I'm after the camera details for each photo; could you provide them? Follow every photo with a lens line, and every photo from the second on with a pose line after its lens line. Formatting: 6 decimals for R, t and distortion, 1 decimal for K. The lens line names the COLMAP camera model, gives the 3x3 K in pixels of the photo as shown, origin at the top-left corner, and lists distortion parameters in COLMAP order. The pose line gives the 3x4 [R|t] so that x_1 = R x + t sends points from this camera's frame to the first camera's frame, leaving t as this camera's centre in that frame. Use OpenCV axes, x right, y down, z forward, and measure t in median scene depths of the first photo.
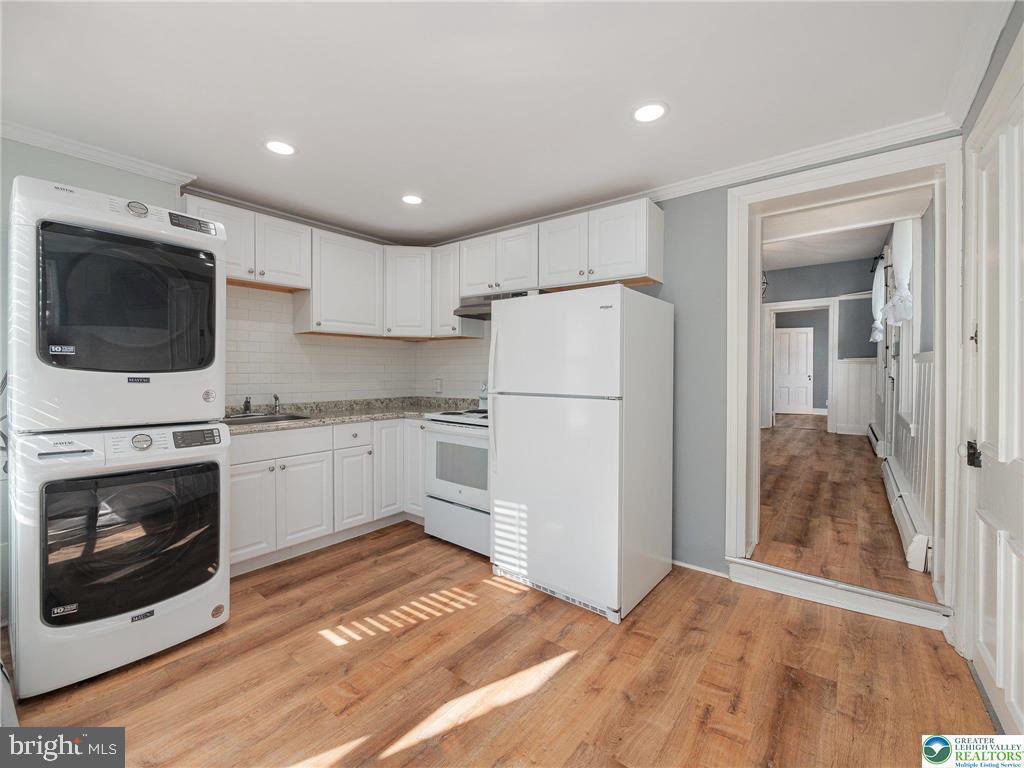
lens RADIAL K [[430.9, 0, 512.7], [0, 430.9, 373.5], [0, 0, 1]] dist [-0.000692, -0.000076]
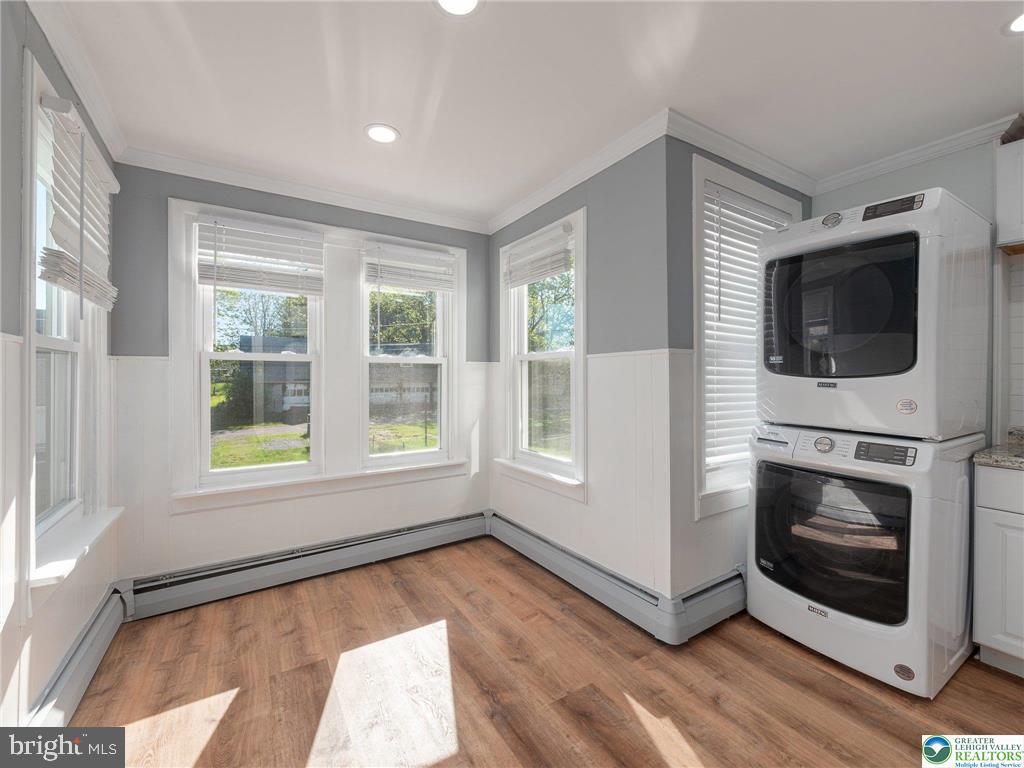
lens RADIAL K [[430.9, 0, 512.7], [0, 430.9, 373.5], [0, 0, 1]] dist [-0.000692, -0.000076]
pose [[-0.333633, -0.004594, -0.942692, 0.393843], [-0.007195, 0.999971, -0.002327, -0.004757], [0.942675, 0.006006, -0.333657, 0.681157]]
